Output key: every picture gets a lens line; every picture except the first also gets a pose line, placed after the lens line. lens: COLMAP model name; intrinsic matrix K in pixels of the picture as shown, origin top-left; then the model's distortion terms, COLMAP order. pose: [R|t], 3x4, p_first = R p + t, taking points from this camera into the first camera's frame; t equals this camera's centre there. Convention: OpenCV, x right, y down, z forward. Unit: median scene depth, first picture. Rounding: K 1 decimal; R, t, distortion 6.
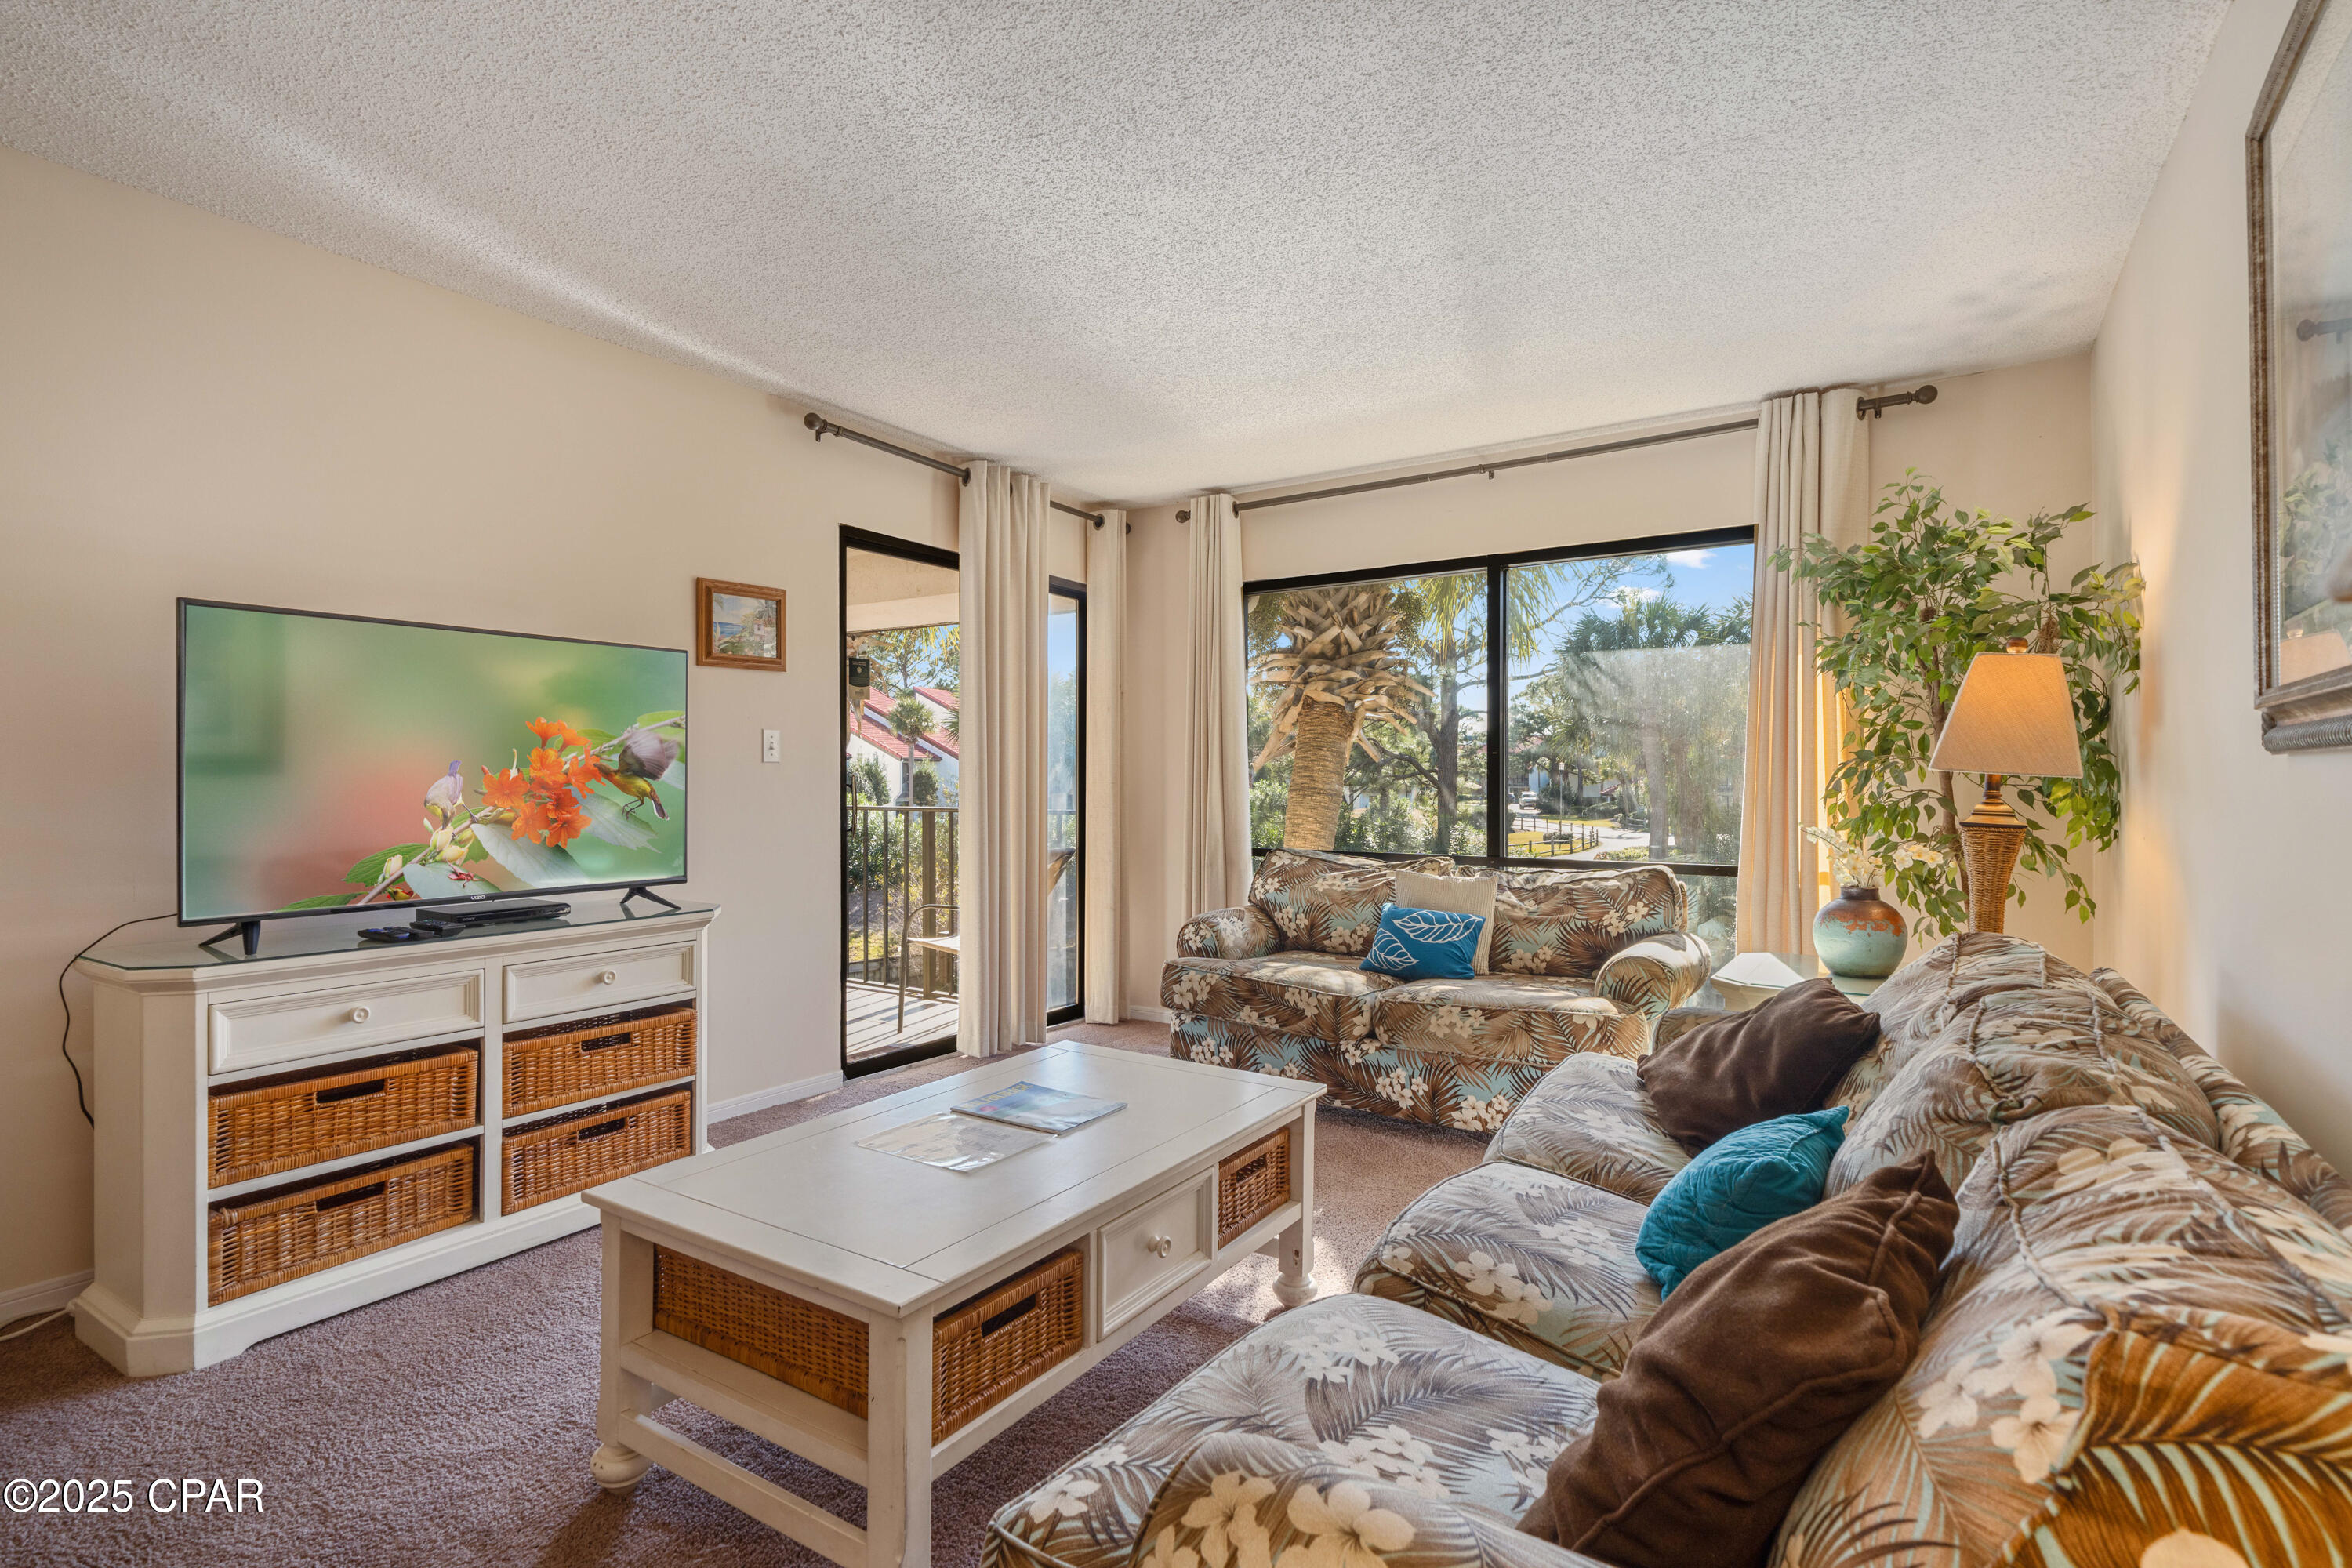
lens RADIAL K [[1110.6, 0, 1223.7], [0, 1110.6, 772.4], [0, 0, 1]] dist [0.009085, -0.001096]
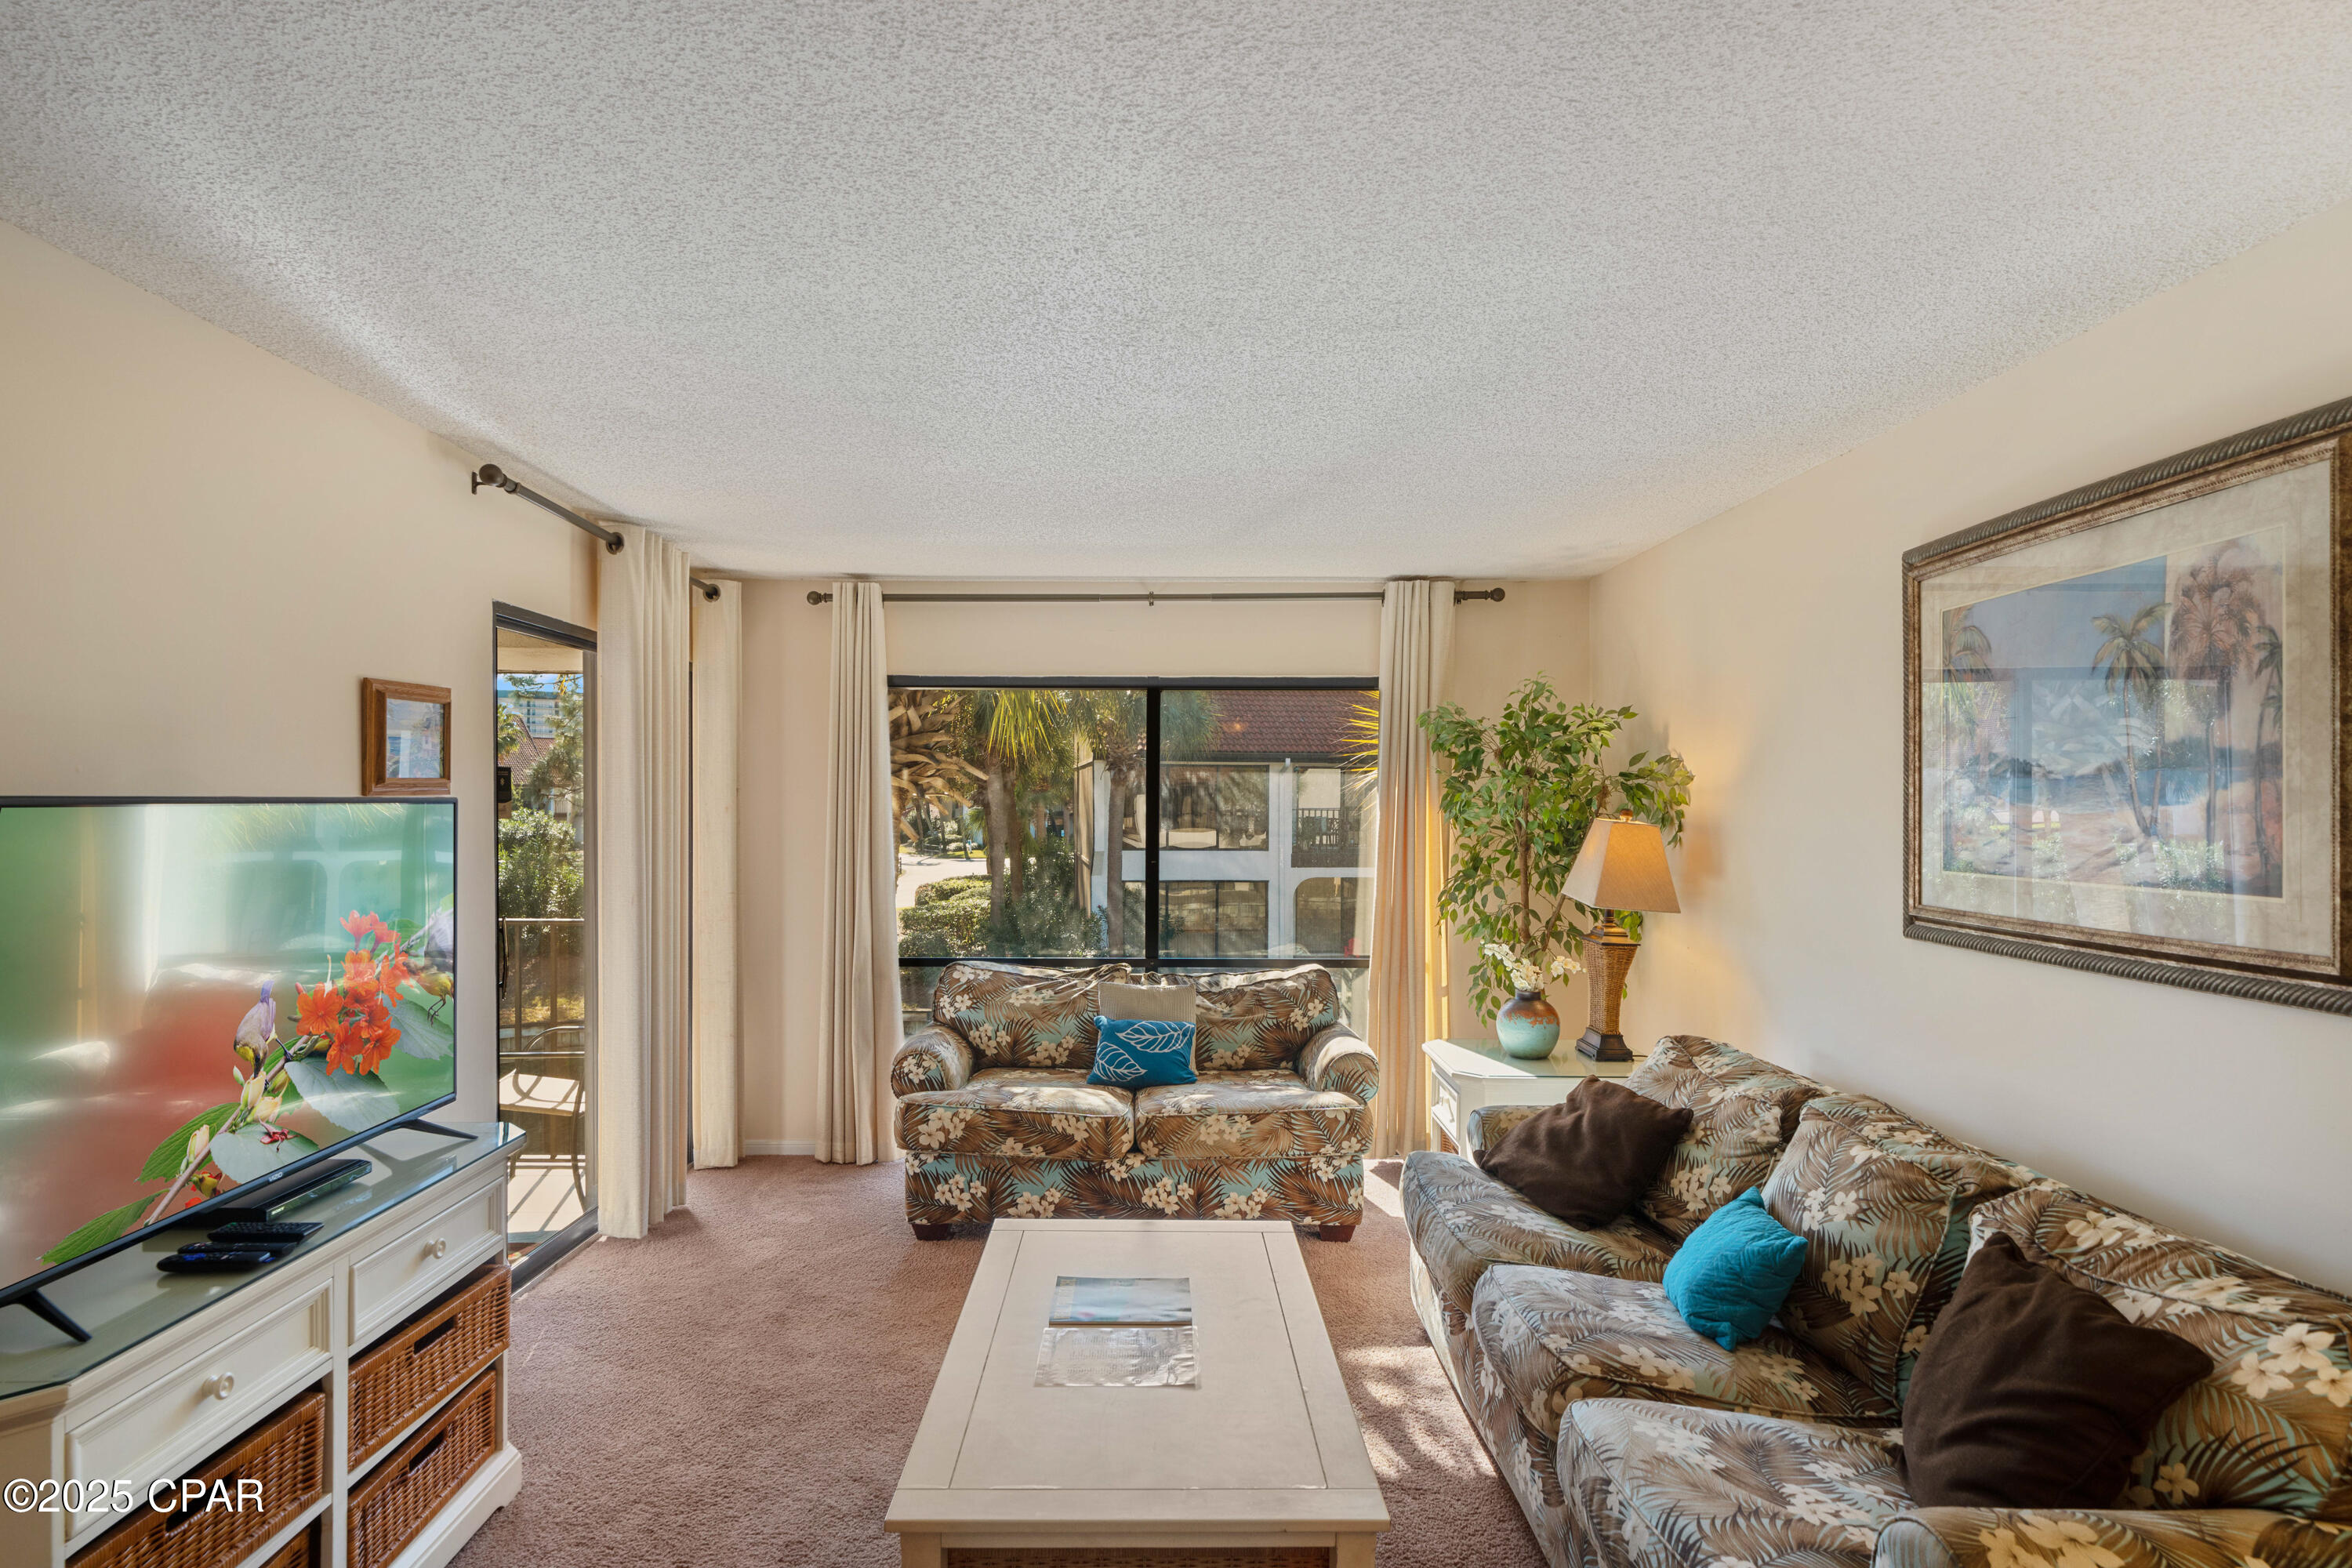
lens RADIAL K [[1177.5, 0, 1160.1], [0, 1177.5, 790.1], [0, 0, 1]] dist [0.007071, 0.000671]
pose [[0.850190, 0.012981, 0.526316, -0.421601], [-0.010270, 0.999915, -0.008073, -0.092668], [-0.526376, 0.001459, 0.850250, 0.033705]]
